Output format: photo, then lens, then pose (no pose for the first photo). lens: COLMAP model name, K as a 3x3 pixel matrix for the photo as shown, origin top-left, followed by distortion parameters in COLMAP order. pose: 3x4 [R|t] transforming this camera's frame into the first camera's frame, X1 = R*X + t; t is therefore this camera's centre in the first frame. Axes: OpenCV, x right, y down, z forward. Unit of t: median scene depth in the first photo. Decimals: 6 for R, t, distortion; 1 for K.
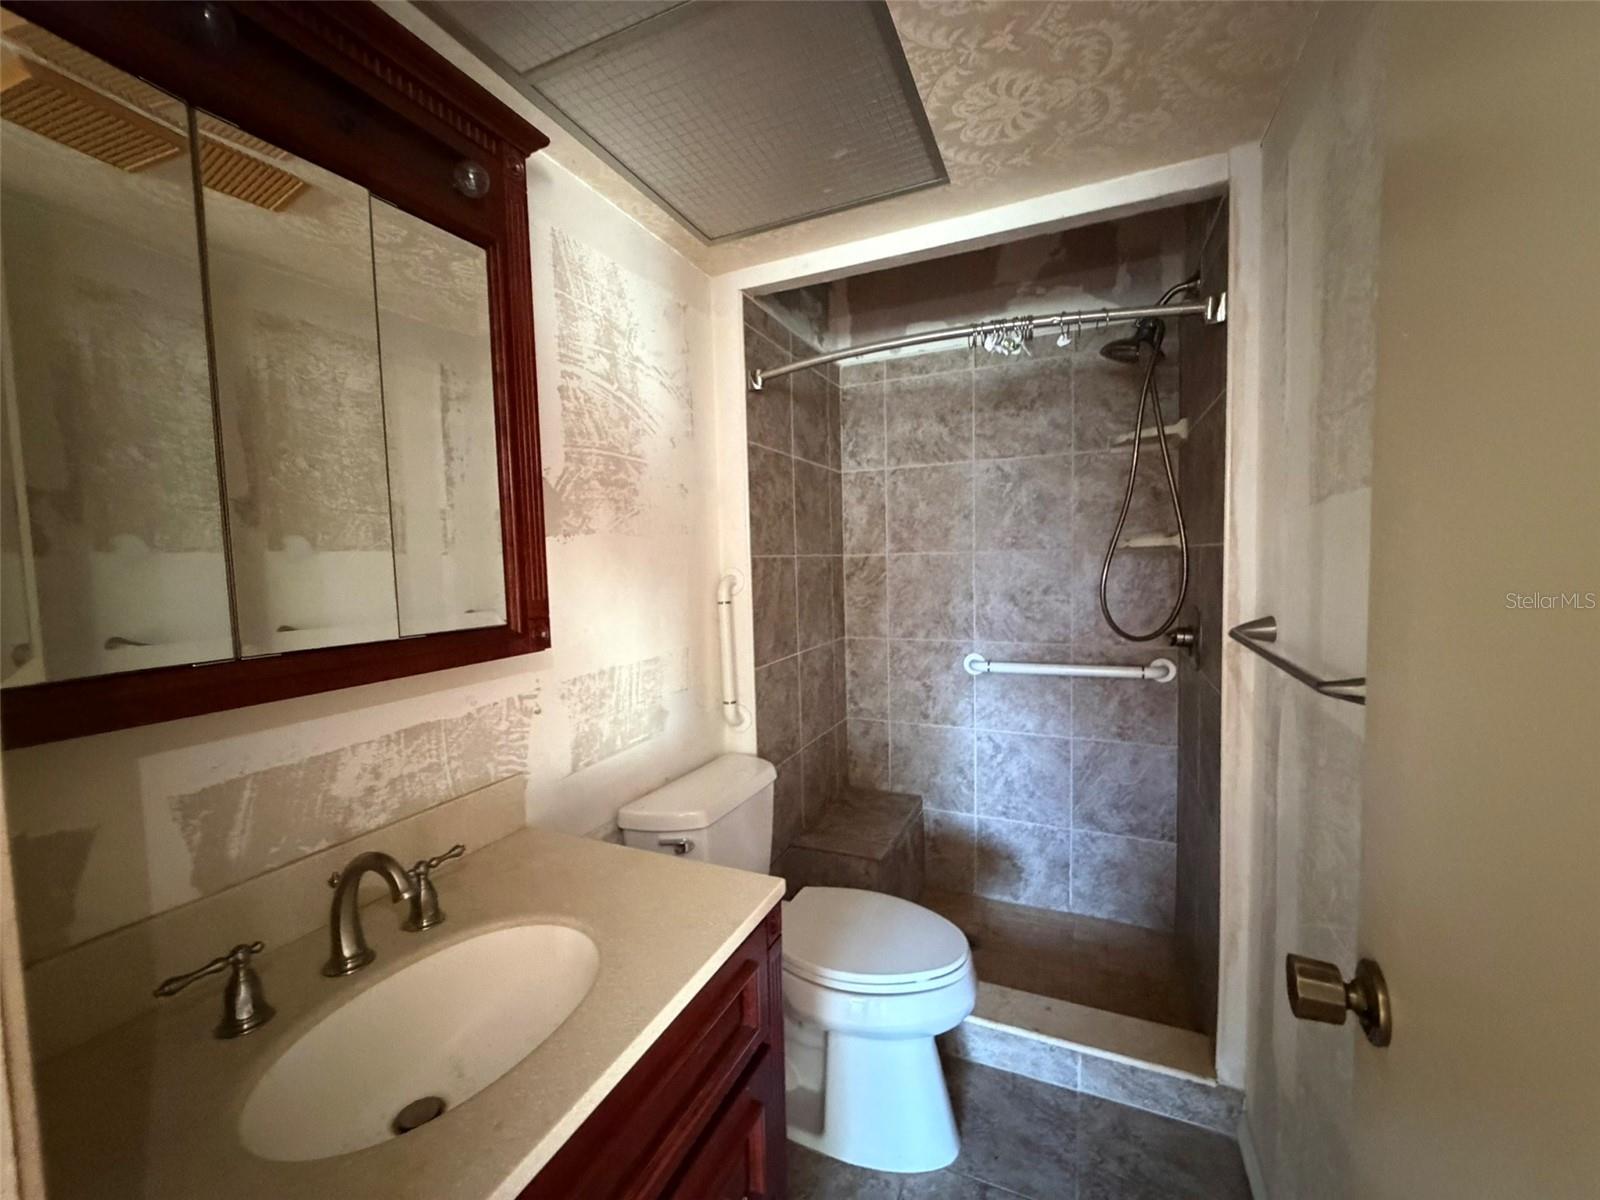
lens RADIAL K [[639.5, 0, 796.9], [0, 639.5, 600.8], [0, 0, 1]] dist [-0.002014, 0.000500]
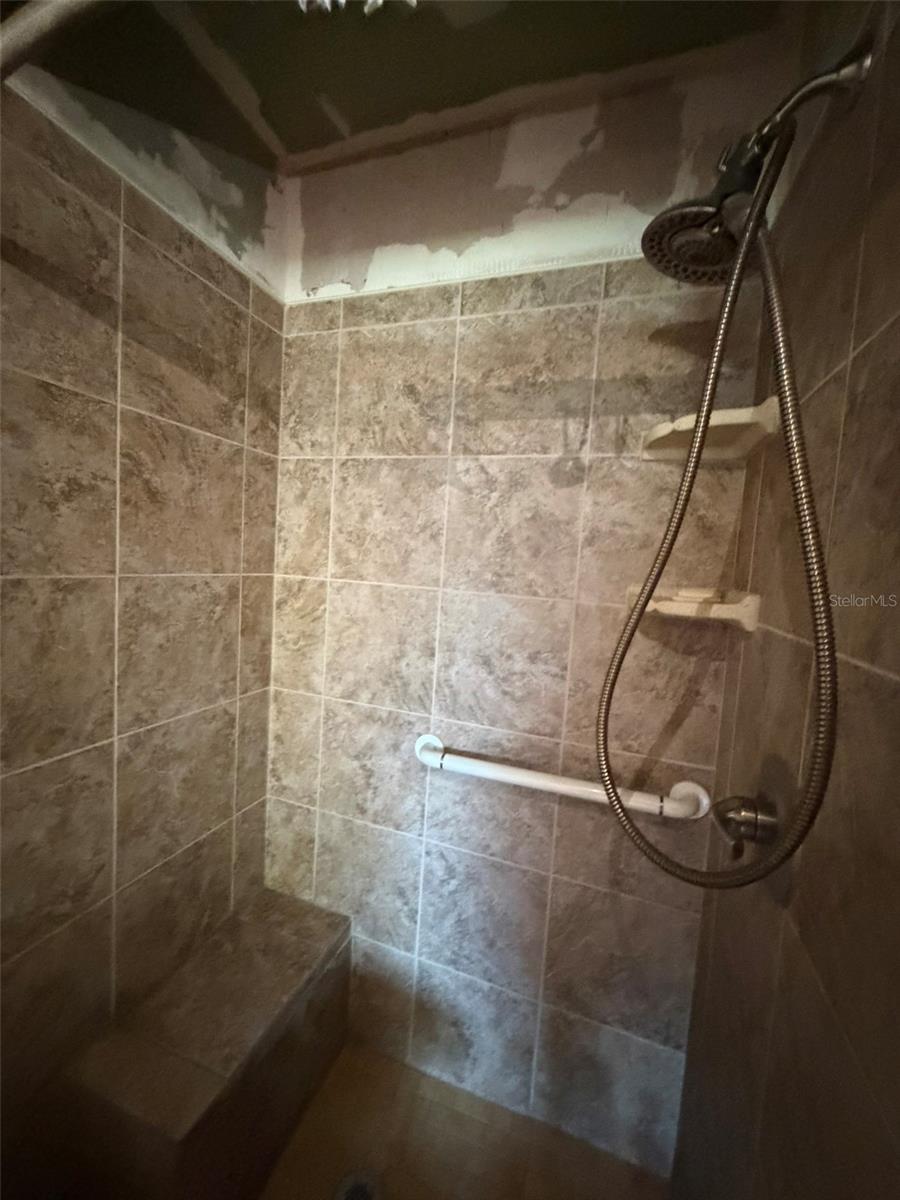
lens RADIAL K [[479.6, 0, 453.4], [0, 479.6, 600.1], [0, 0, 1]] dist [-0.002014, 0.000500]
pose [[0.991700, 0.080286, 0.100429, 0.237357], [-0.082234, 0.996494, 0.015409, -0.072646], [-0.098839, -0.023540, 0.994825, 0.479550]]
